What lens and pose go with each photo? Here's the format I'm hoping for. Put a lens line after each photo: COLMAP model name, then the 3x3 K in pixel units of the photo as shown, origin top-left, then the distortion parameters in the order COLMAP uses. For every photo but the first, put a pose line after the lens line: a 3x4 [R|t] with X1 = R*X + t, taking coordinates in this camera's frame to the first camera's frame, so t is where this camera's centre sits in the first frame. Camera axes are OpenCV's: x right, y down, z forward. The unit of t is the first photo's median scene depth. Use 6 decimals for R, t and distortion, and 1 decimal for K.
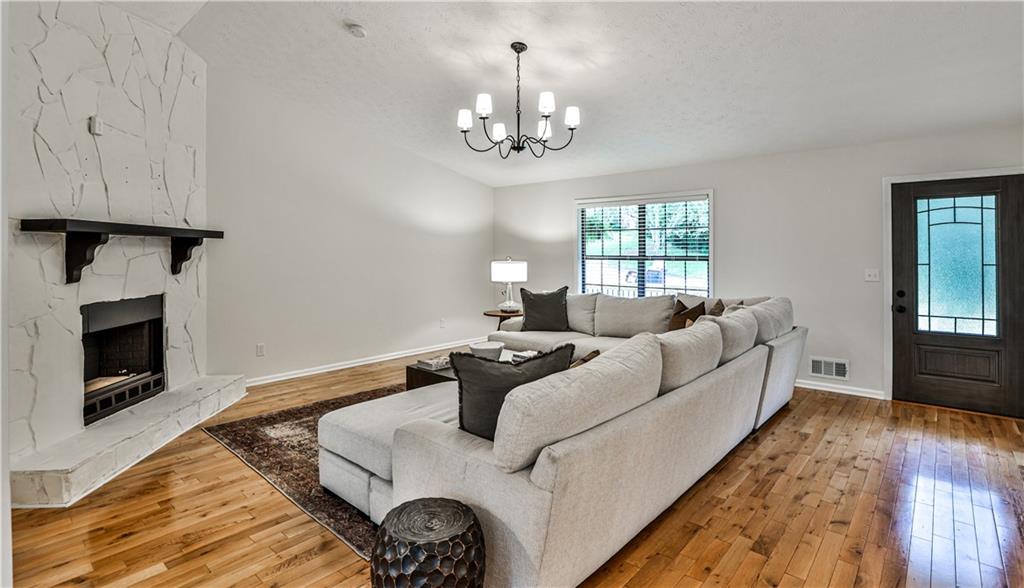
lens RADIAL K [[509.1, 0, 512.5], [0, 509.1, 245.6], [0, 0, 1]] dist [-0.000676, -0.000073]
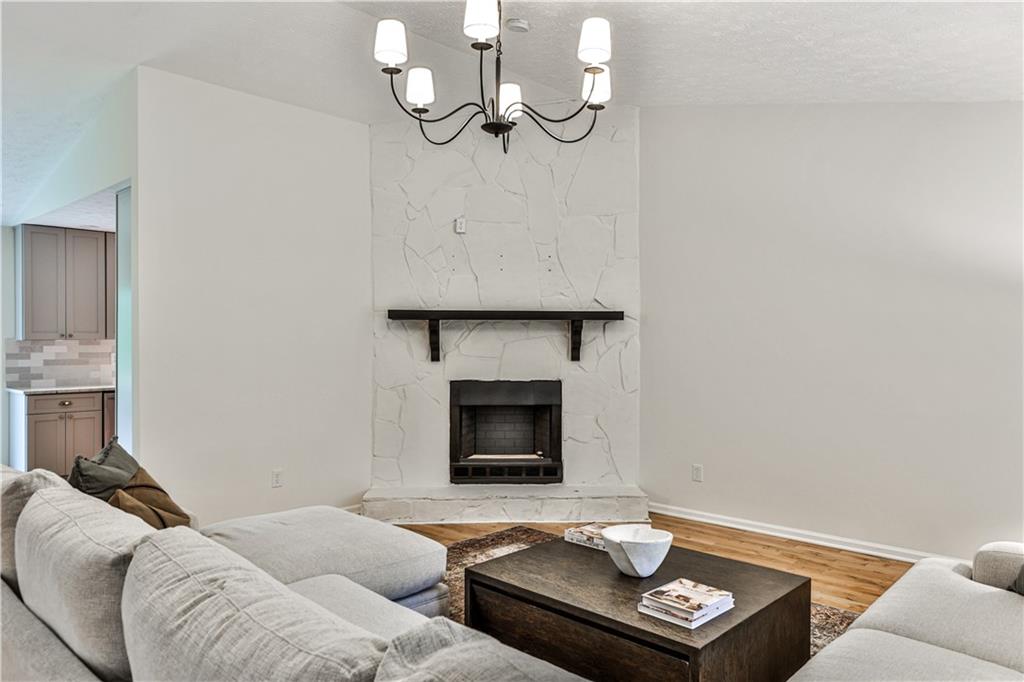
lens RADIAL K [[708.3, 0, 512.0], [0, 708.3, 341.0], [0, 0, 1]] dist [0.000496, 0.000001]
pose [[-0.014738, 0.008672, -0.999854, 0.747473], [0.006362, 0.999943, 0.008579, 0.011430], [0.999871, -0.006234, -0.014792, 1.093566]]
